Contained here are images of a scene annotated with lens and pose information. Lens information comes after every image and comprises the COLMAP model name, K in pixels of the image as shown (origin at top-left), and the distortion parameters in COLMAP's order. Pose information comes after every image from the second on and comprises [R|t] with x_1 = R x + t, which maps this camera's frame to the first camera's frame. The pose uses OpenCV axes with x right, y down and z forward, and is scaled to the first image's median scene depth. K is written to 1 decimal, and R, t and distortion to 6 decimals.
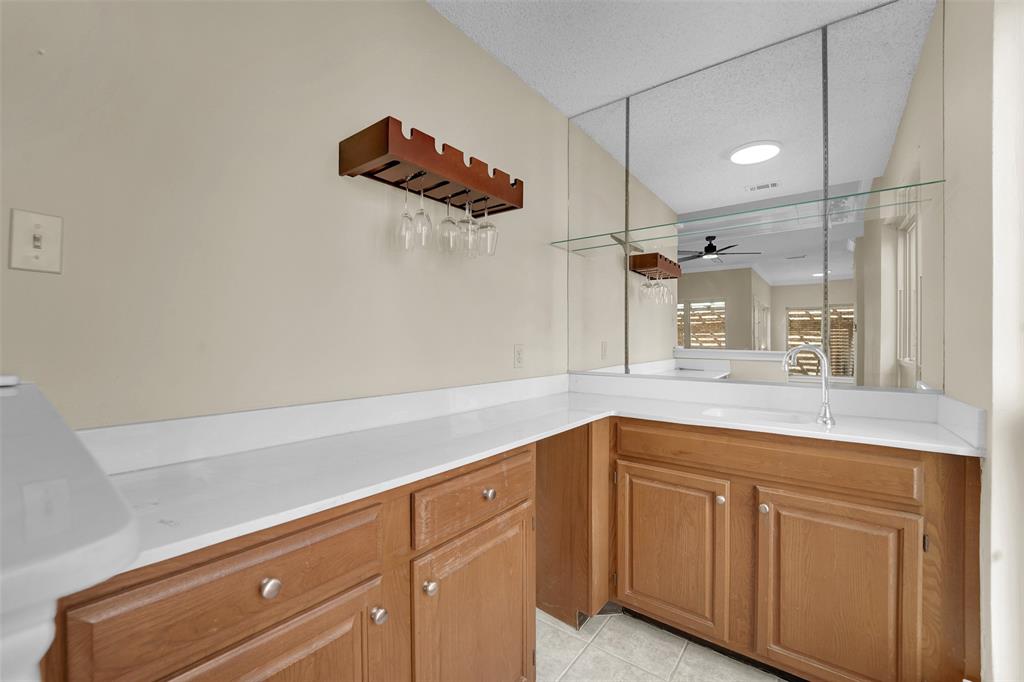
lens RADIAL K [[420.4, 0, 521.1], [0, 420.4, 340.9], [0, 0, 1]] dist [-0.007452, 0.000257]
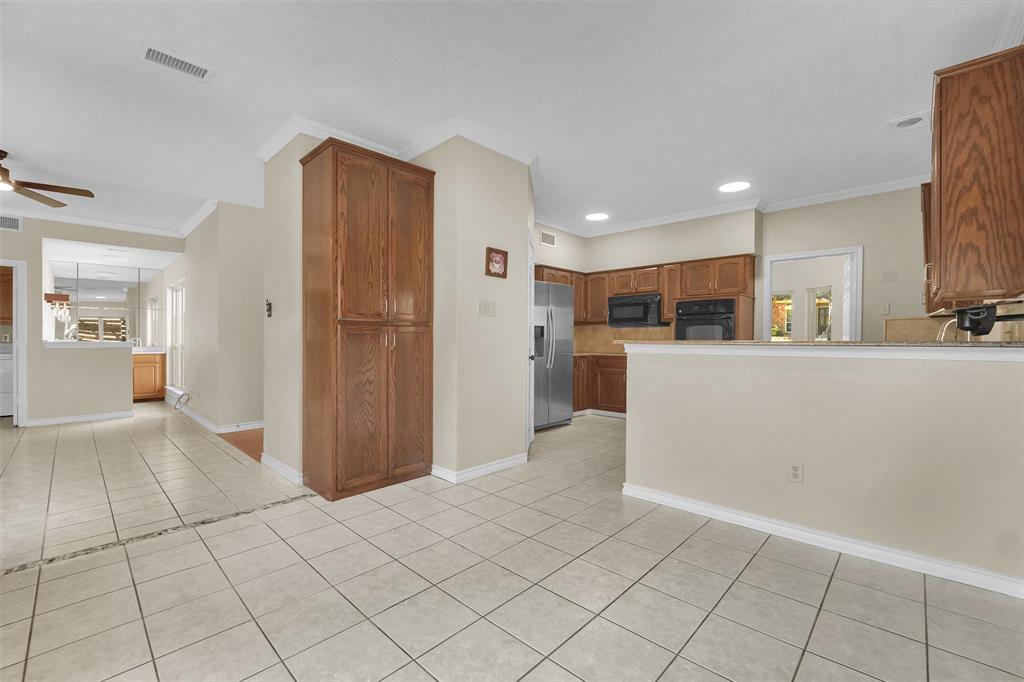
lens RADIAL K [[420.4, 0, 516.1], [0, 420.4, 340.6], [0, 0, 1]] dist [-0.007452, 0.000257]
pose [[0.112245, -0.003073, 0.993676, -4.040606], [-0.002112, 0.999992, 0.003331, 0.012025], [-0.993678, -0.002473, 0.112238, -4.359378]]
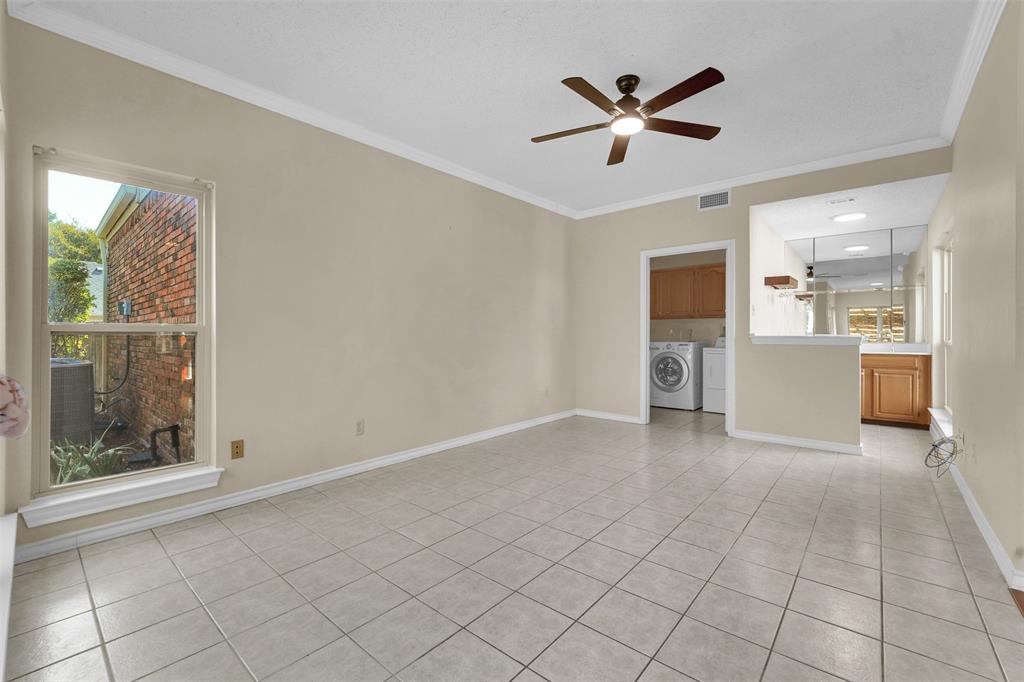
lens RADIAL K [[420.4, 0, 509.4], [0, 420.4, 336.4], [0, 0, 1]] dist [-0.007452, 0.000257]
pose [[0.996343, -0.002405, -0.085405, -2.263906], [0.002713, 0.999990, 0.003490, 0.035176], [0.085396, -0.003709, 0.996340, -2.879500]]
